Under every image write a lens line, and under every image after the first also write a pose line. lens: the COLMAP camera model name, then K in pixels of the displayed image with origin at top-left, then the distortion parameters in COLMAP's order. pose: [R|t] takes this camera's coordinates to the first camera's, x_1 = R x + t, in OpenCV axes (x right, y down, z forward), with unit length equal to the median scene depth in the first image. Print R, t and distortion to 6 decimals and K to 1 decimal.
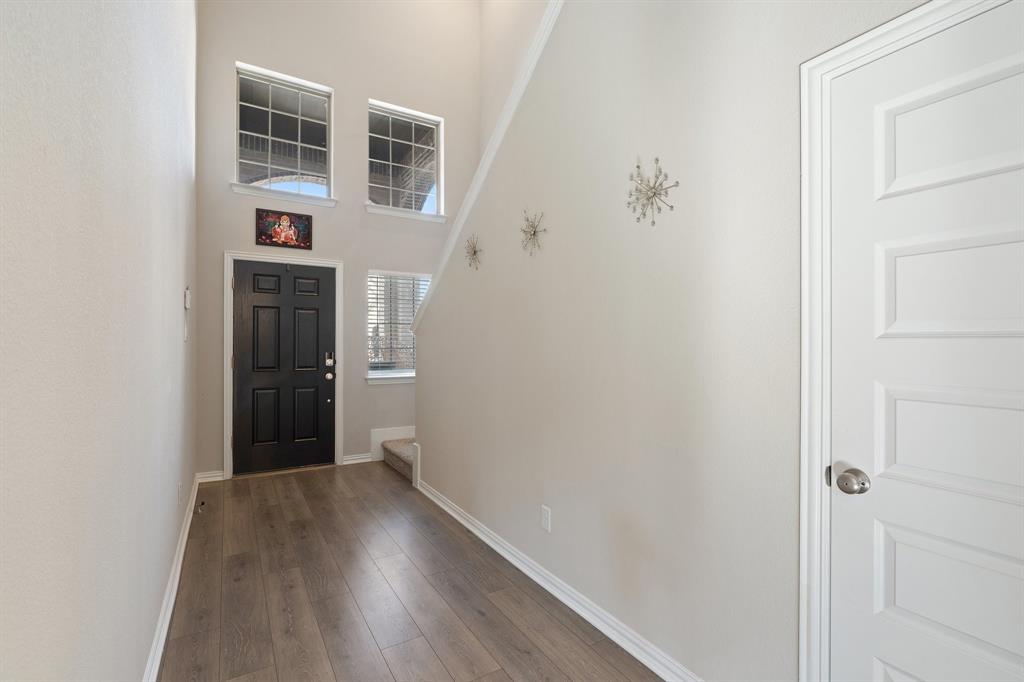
lens RADIAL K [[471.6, 0, 509.7], [0, 471.6, 337.9], [0, 0, 1]] dist [-0.005719, 0.002192]
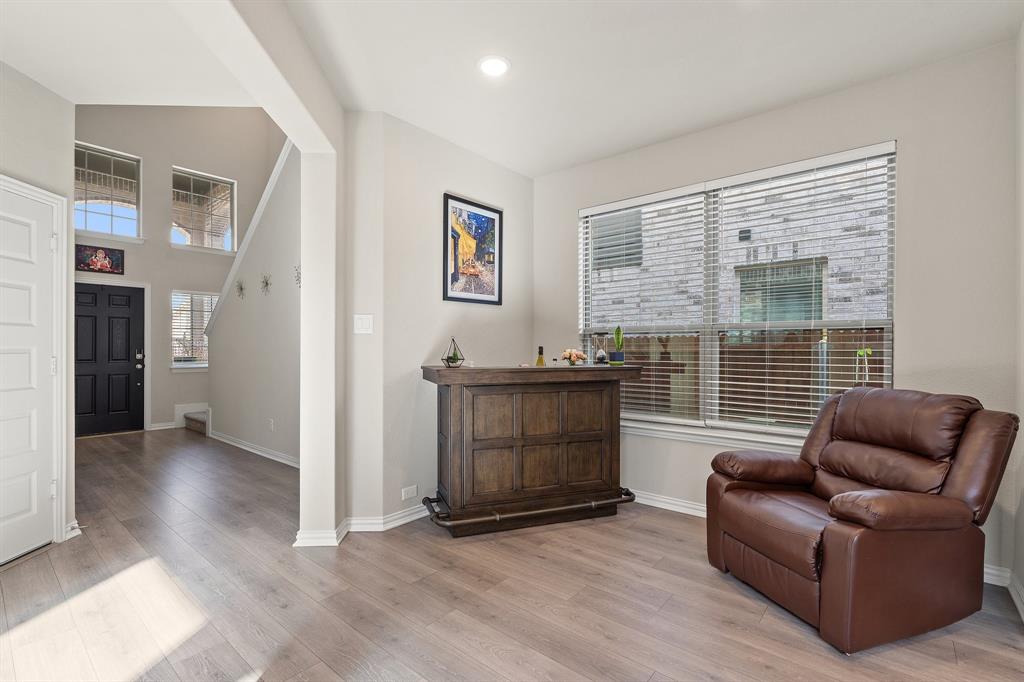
lens RADIAL K [[471.6, 0, 516.2], [0, 471.6, 348.6], [0, 0, 1]] dist [-0.005719, 0.002192]
pose [[0.946332, -0.001258, 0.323194, 0.221923], [-0.000344, 0.999988, 0.004900, 0.022509], [-0.323197, -0.004749, 0.946320, -0.674480]]
